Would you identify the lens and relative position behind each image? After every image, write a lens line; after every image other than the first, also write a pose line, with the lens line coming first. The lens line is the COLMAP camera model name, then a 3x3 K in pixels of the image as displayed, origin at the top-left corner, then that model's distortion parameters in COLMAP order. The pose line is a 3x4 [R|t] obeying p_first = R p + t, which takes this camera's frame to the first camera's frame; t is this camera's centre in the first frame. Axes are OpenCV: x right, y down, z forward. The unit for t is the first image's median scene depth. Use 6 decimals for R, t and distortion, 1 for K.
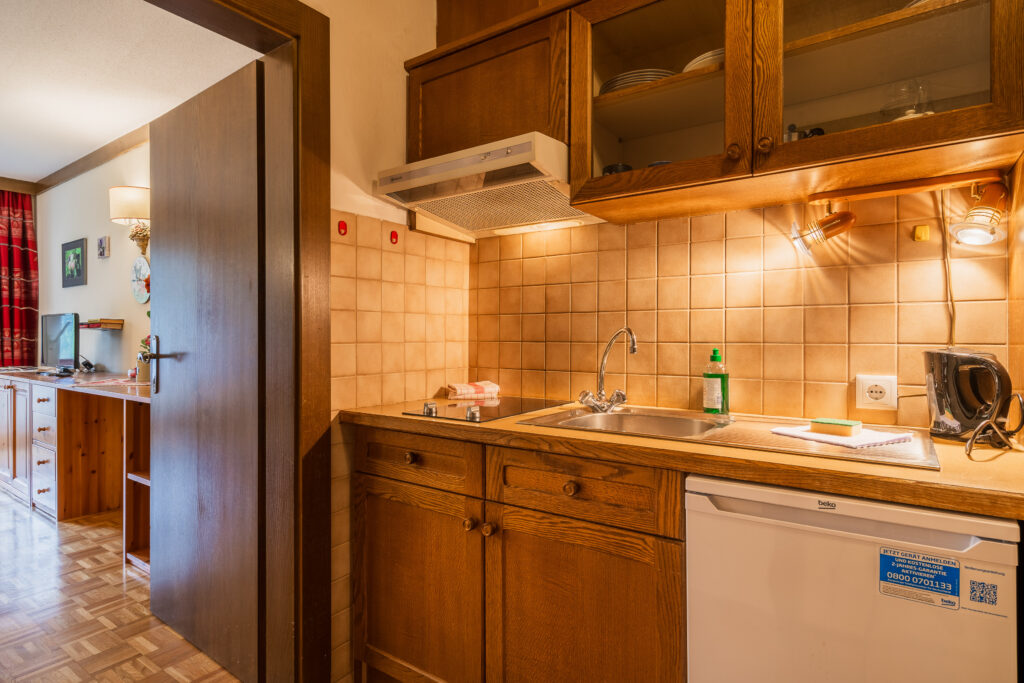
lens RADIAL K [[542.2, 0, 512.0], [0, 542.2, 339.9], [0, 0, 1]] dist [0.001362, 0.001475]
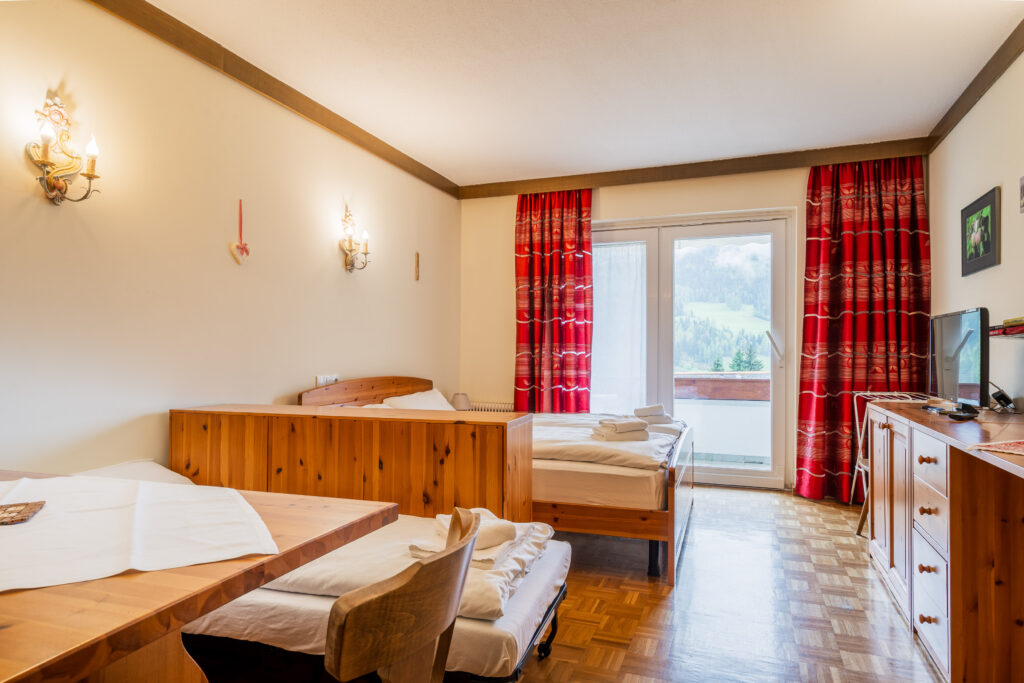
lens RADIAL K [[622.8, 0, 513.5], [0, 622.8, 344.5], [0, 0, 1]] dist [0.008962, -0.003570]
pose [[0.249043, -0.012613, -0.968410, -0.225885], [-0.010419, 0.999822, -0.015701, 0.002986], [0.968436, 0.014000, 0.248868, 0.279512]]
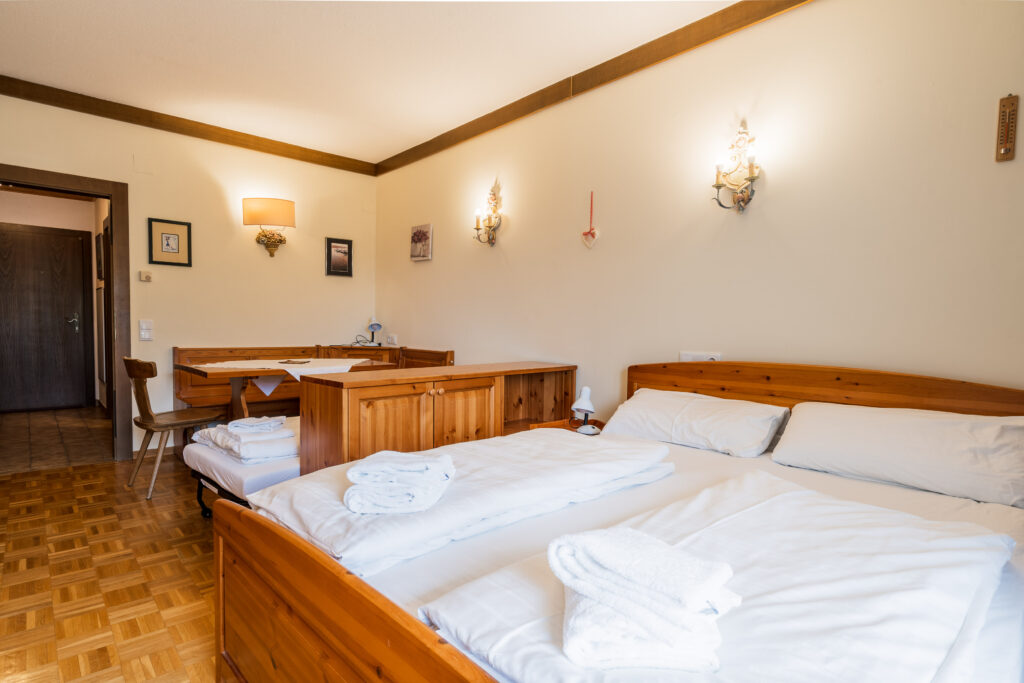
lens RADIAL K [[542.2, 0, 514.0], [0, 542.2, 345.7], [0, 0, 1]] dist [0.001362, 0.001475]
pose [[-0.972829, -0.027776, 0.229854, -0.979880], [-0.017926, 0.998834, 0.044832, 0.003356], [-0.230831, 0.039494, -0.972192, 0.823616]]
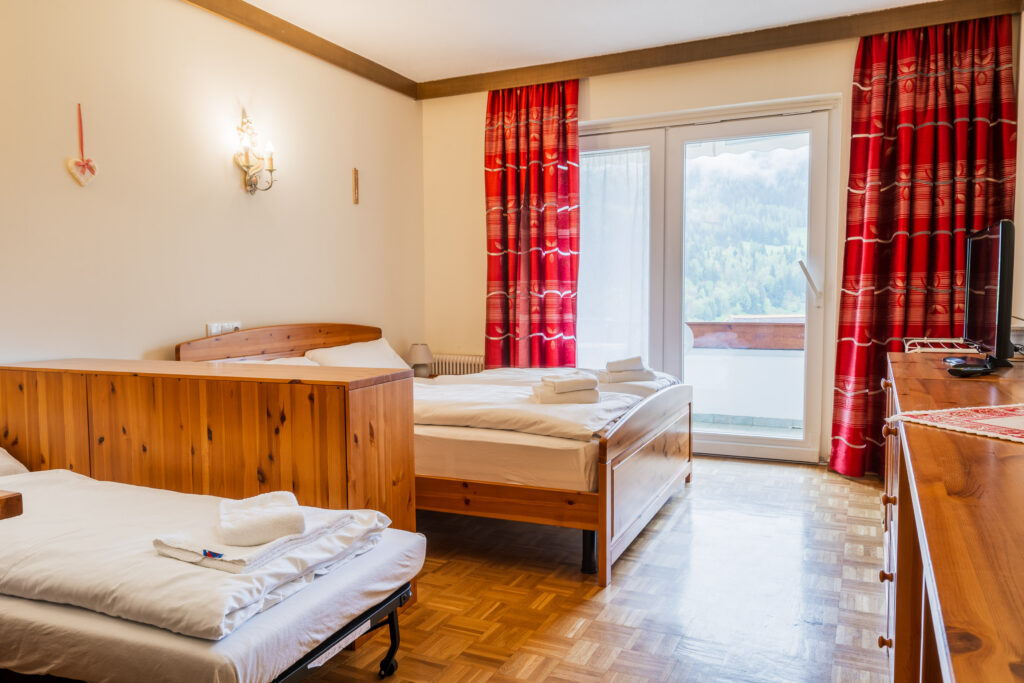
lens RADIAL K [[745.9, 0, 511.9], [0, 745.9, 345.8], [0, 0, 1]] dist [0.005072, -0.001032]
pose [[0.166123, 0.065552, -0.983924, -0.239256], [0.001007, 0.997776, 0.066645, 0.004726], [0.986105, -0.012062, 0.165688, 0.412202]]
